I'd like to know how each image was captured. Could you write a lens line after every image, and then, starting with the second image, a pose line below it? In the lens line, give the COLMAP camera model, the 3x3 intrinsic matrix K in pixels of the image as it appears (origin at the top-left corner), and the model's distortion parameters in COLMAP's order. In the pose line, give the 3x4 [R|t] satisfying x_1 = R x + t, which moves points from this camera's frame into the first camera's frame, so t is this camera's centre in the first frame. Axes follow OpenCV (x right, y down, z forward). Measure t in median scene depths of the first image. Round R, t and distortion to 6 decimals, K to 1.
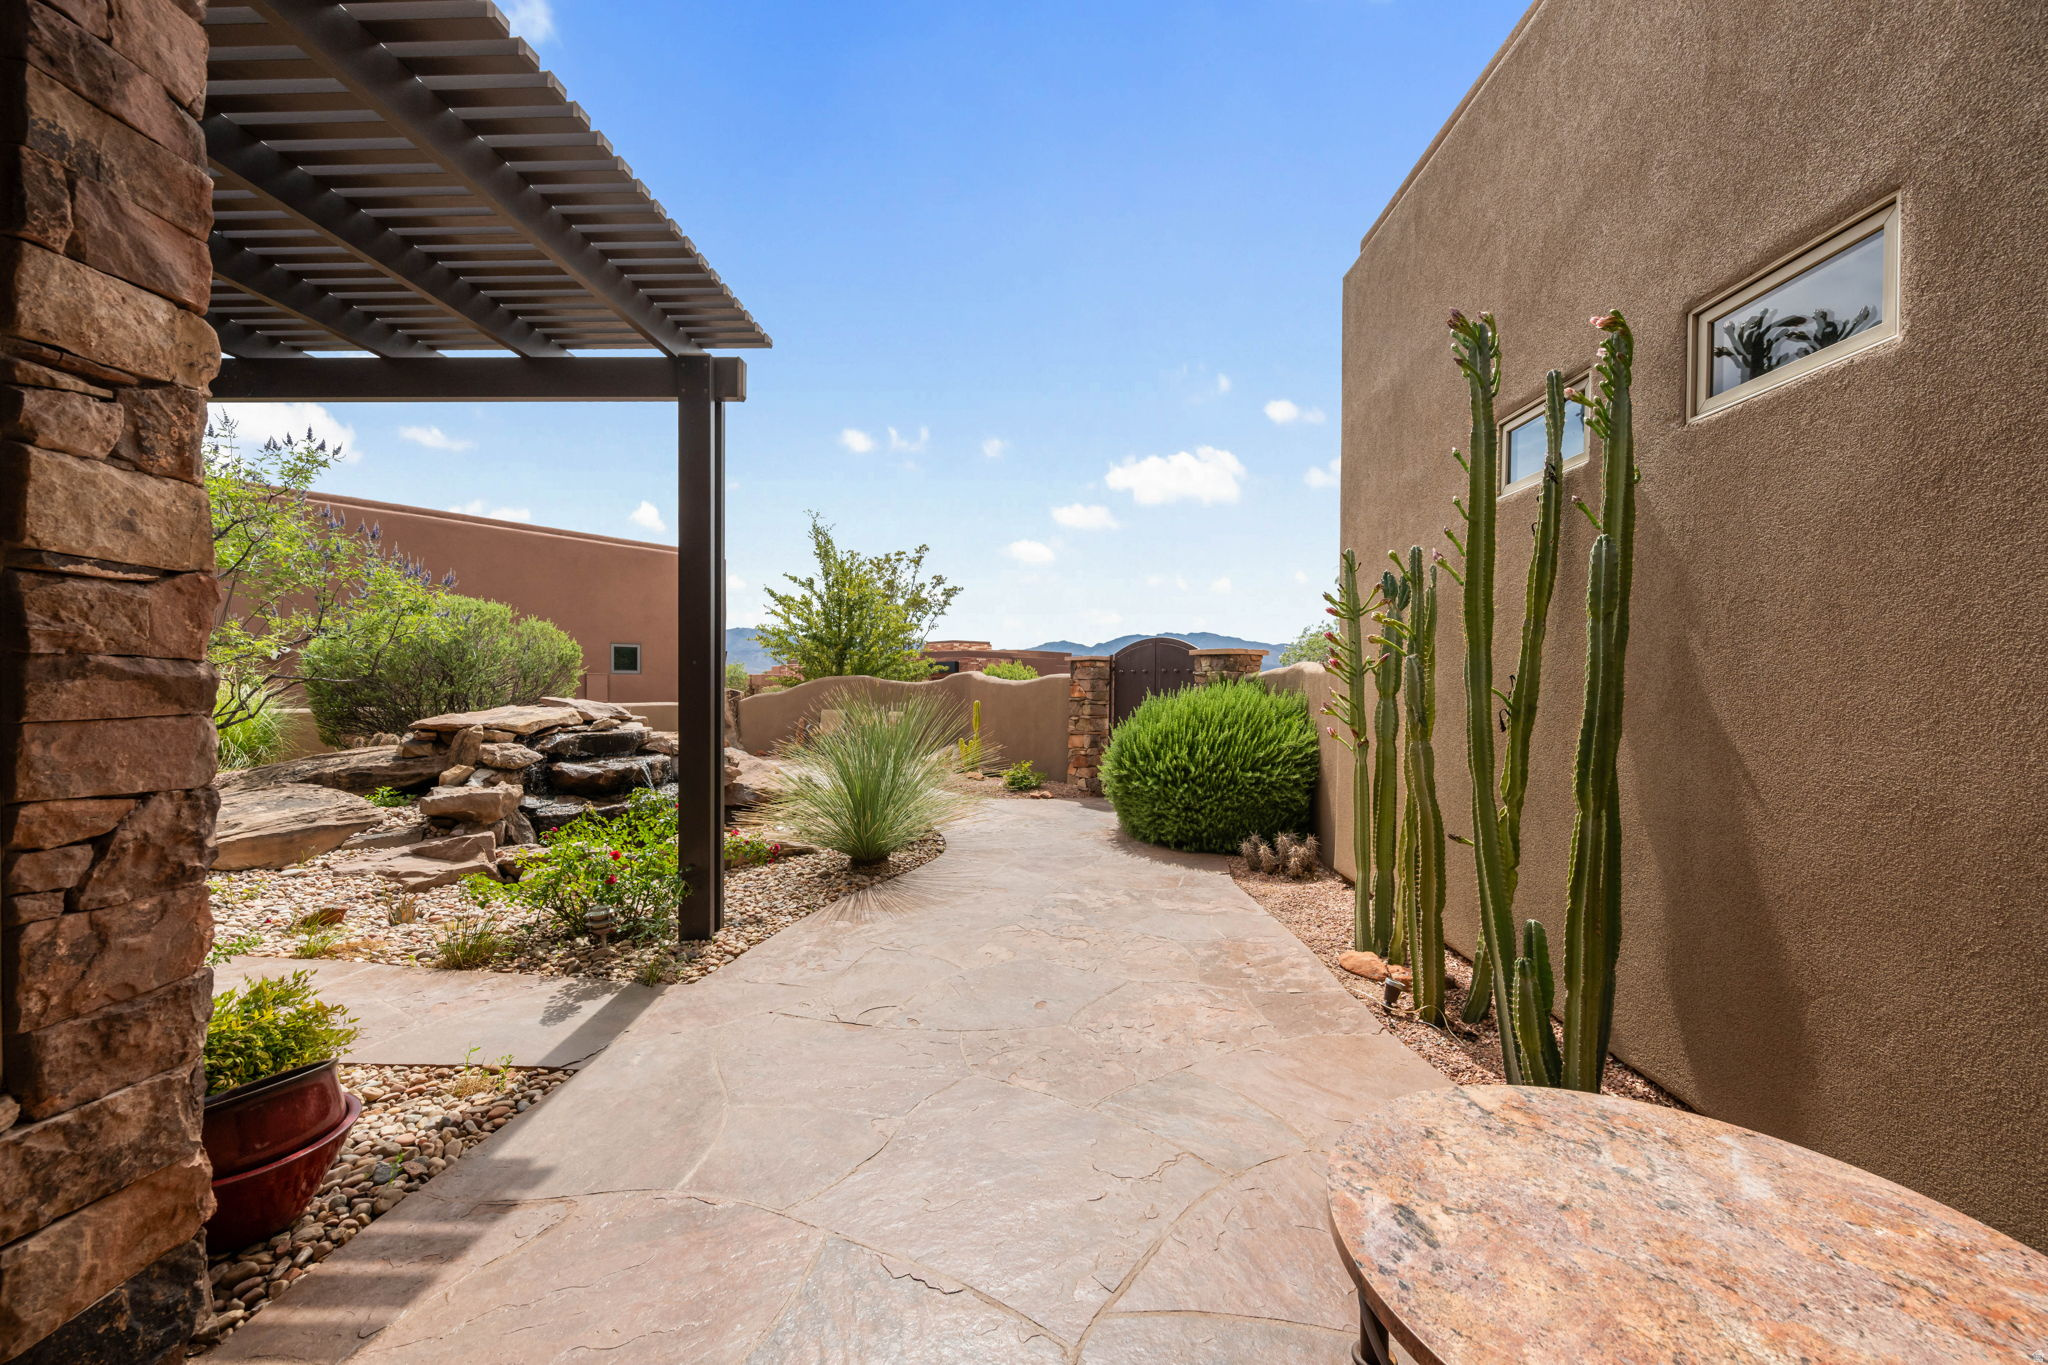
lens RADIAL K [[1045.6, 0, 1025.5], [0, 1045.6, 686.4], [0, 0, 1]] dist [-0.002585, -0.000386]
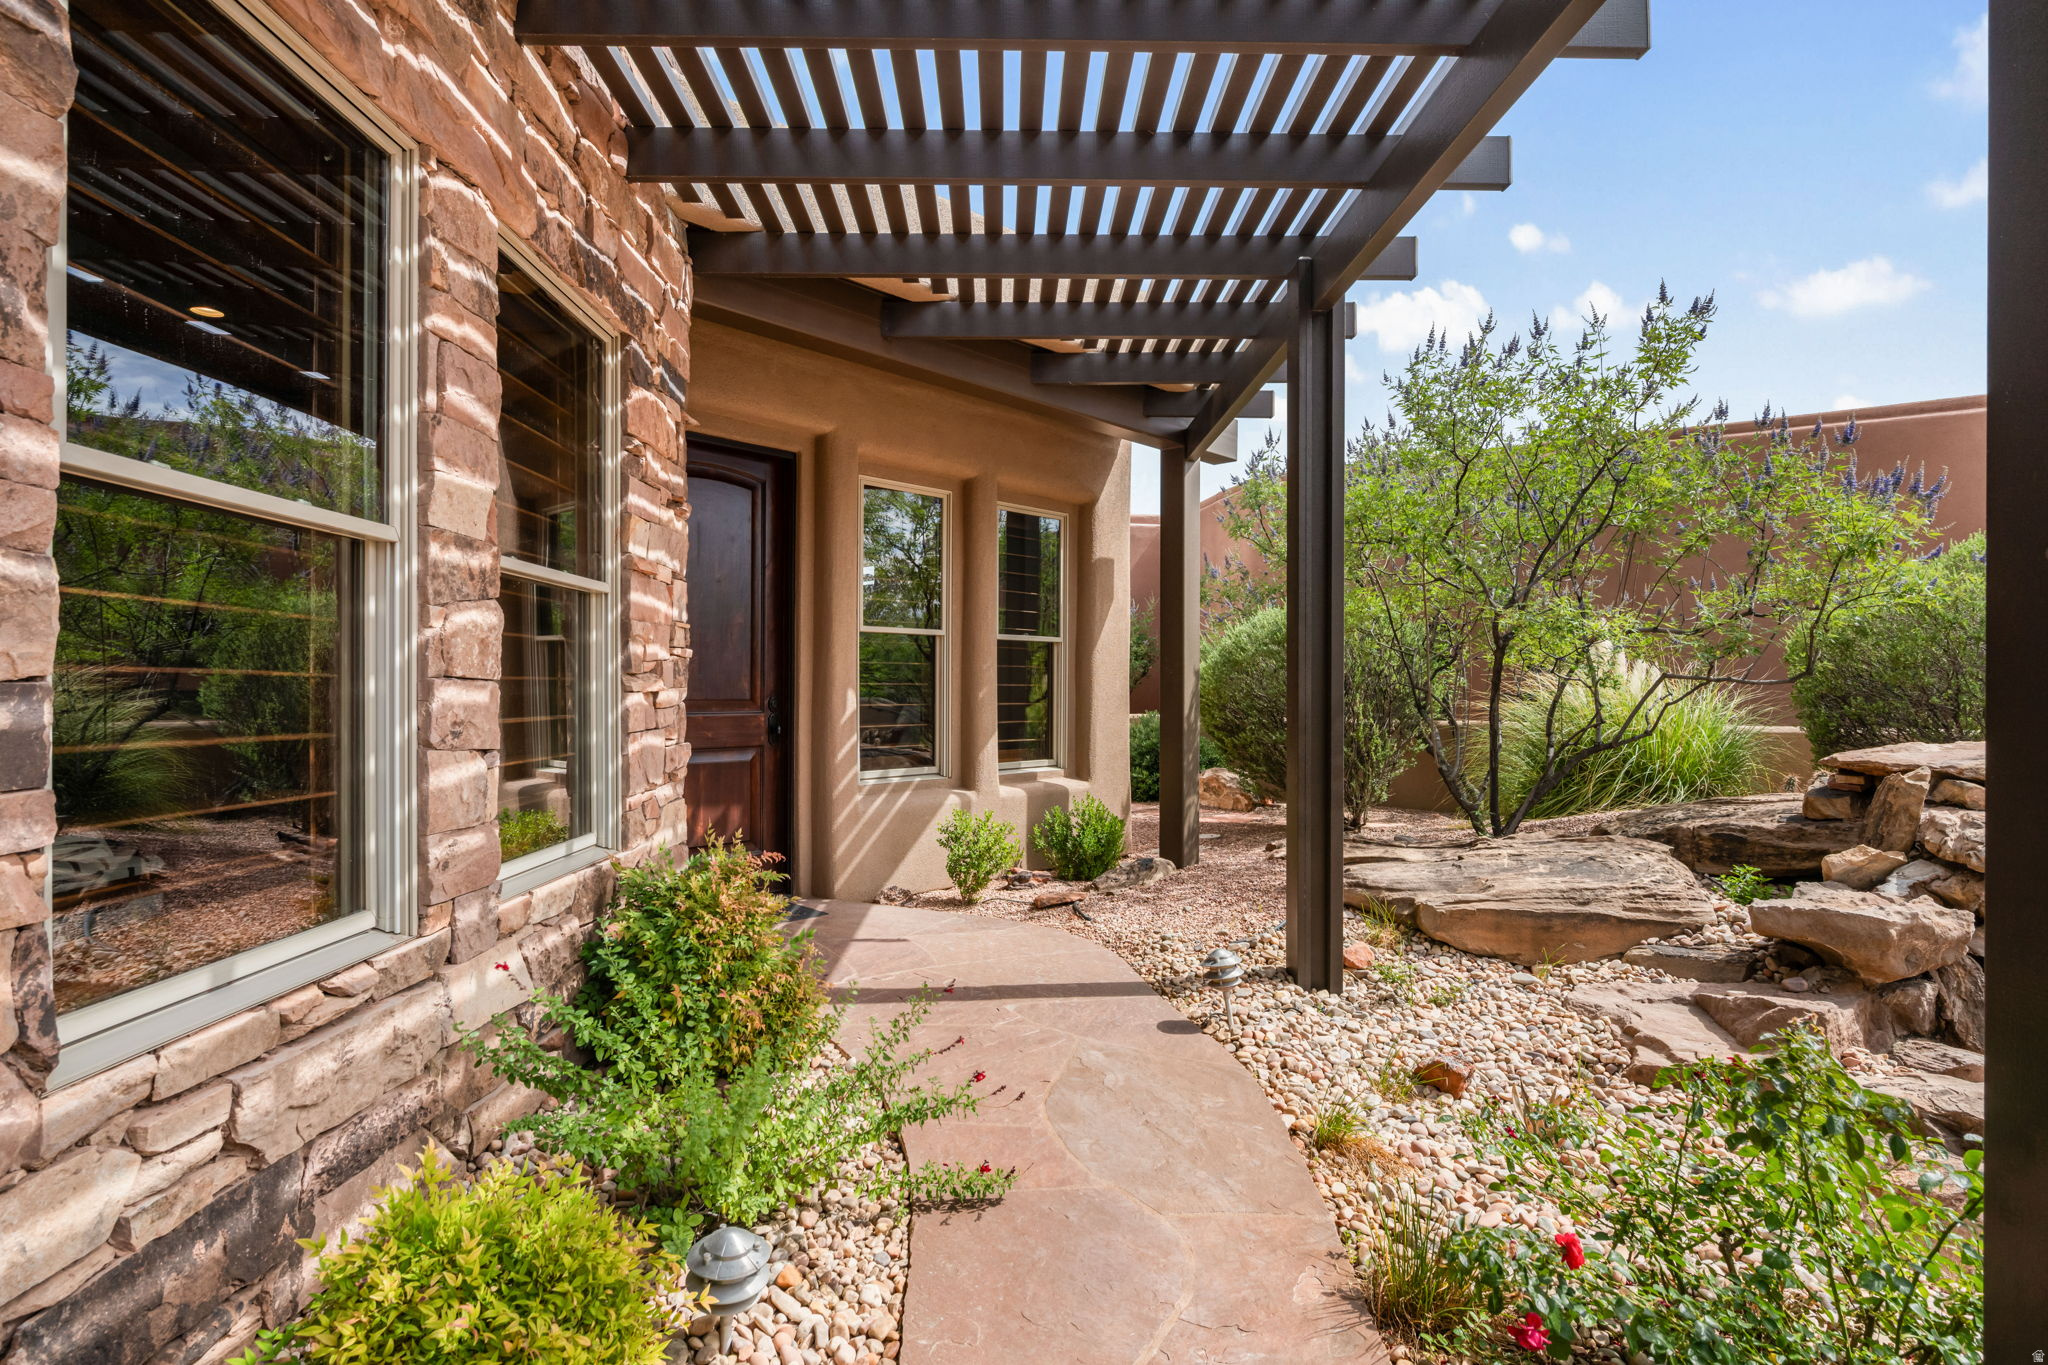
lens RADIAL K [[1045.6, 0, 1029.3], [0, 1045.6, 688.1], [0, 0, 1]] dist [-0.002585, -0.000386]
pose [[0.063467, -0.007751, -0.997954, -0.078473], [-0.008491, 0.999929, -0.008306, 0.008597], [0.997948, 0.009001, 0.063396, 0.602842]]
